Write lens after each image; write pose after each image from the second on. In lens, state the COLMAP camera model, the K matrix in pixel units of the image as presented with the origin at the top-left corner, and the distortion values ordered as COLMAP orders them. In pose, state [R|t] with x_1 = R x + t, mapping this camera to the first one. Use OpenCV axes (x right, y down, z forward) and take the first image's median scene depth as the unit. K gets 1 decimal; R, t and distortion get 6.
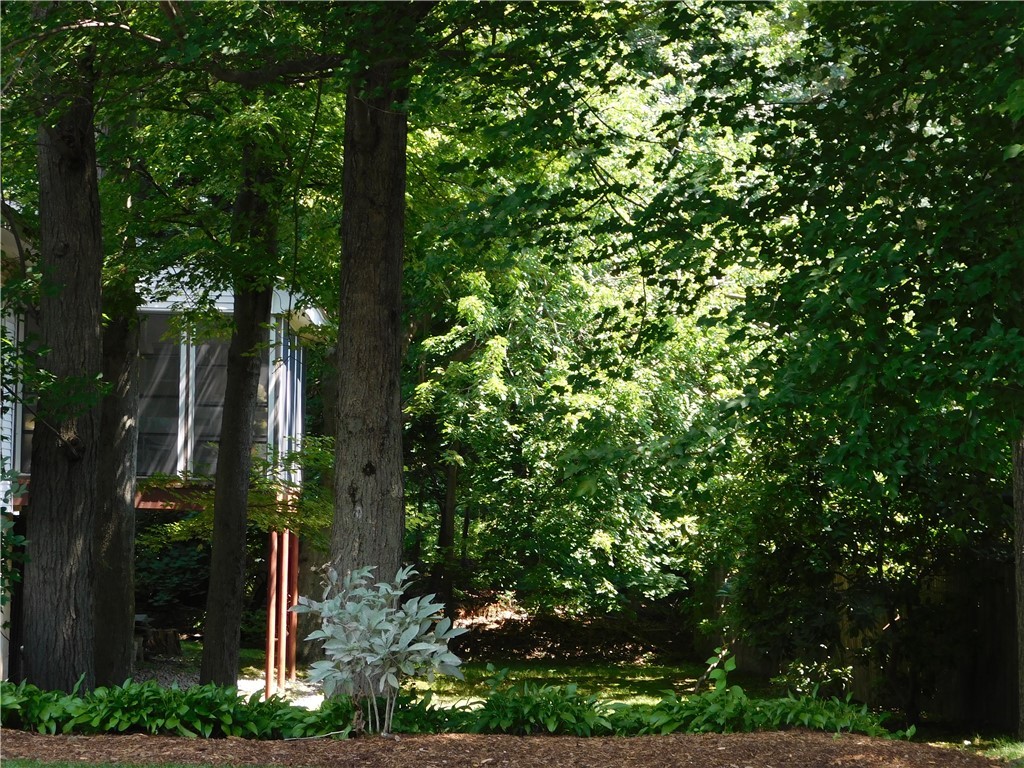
lens RADIAL K [[2150.5, 0, 512.0], [0, 2150.5, 384.0], [0, 0, 1]] dist [0.023174, -0.251310]
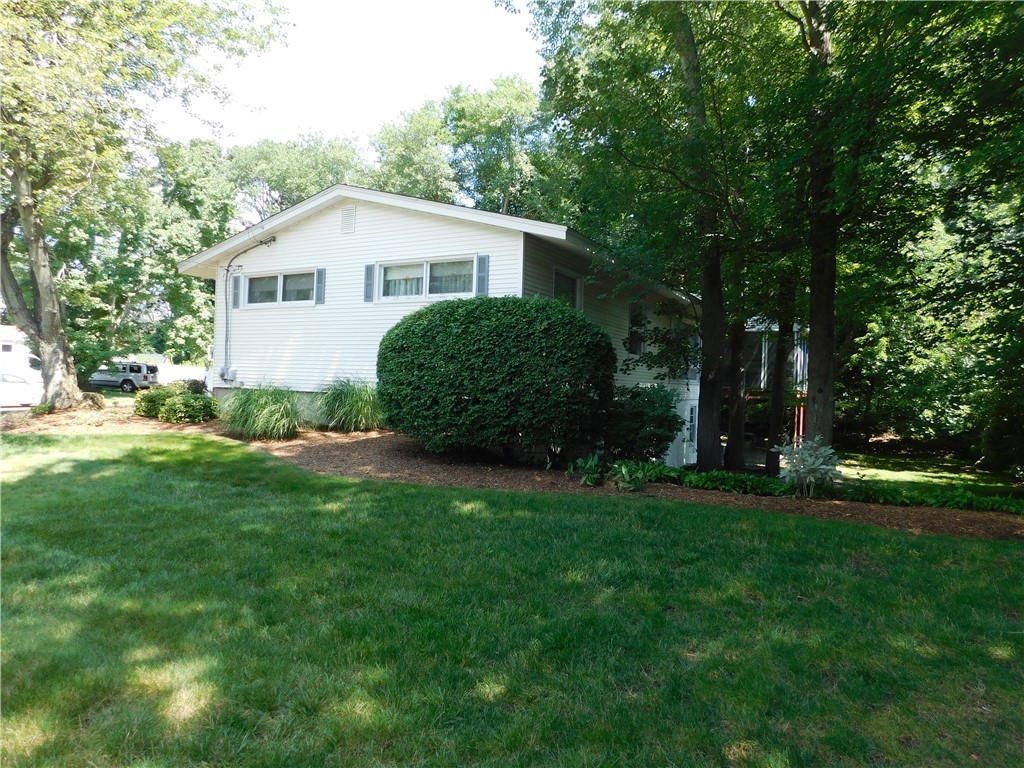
lens RADIAL K [[673.7, 0, 512.0], [0, 673.7, 384.0], [0, 0, 1]] dist [-0.071890, 0.053061]
pose [[0.861421, 0.007560, -0.507835, 0.019291], [0.015896, 0.998998, 0.041835, -0.007749], [0.507643, -0.044110, 0.860438, 0.064210]]
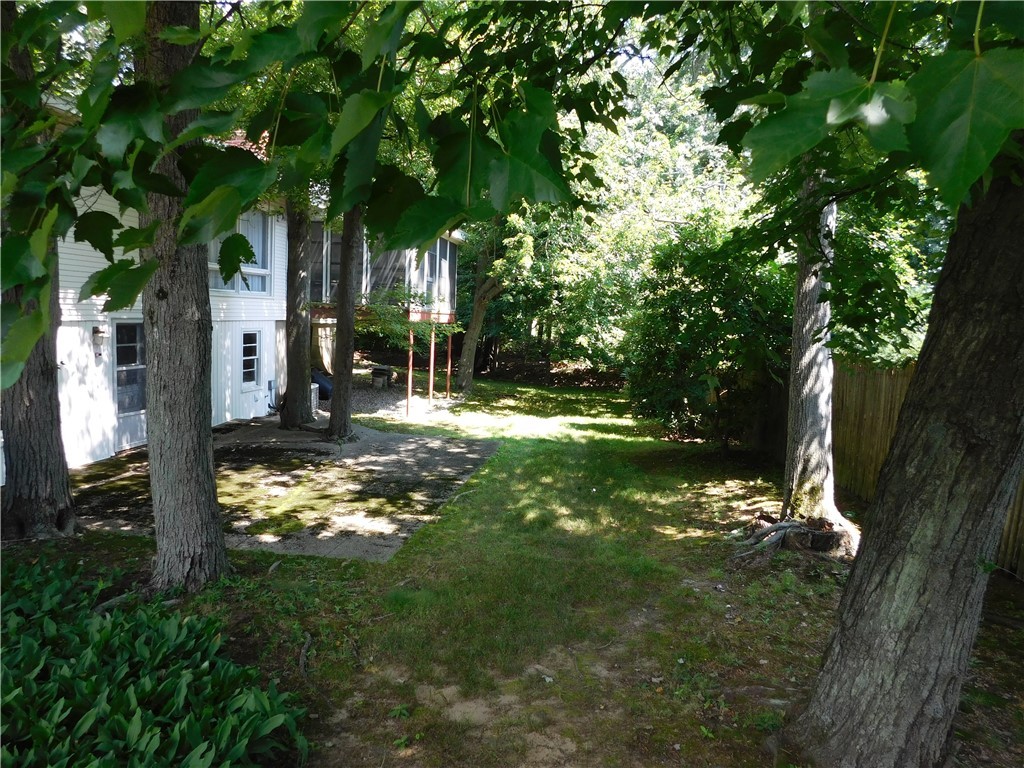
lens RADIAL K [[673.7, 0, 512.0], [0, 673.7, 384.0], [0, 0, 1]] dist [-0.071890, 0.053061]
pose [[0.982845, 0.041750, -0.179647, 0.133988], [-0.013537, 0.987745, 0.155490, 0.023491], [0.183937, -0.150391, 0.971365, 0.548815]]
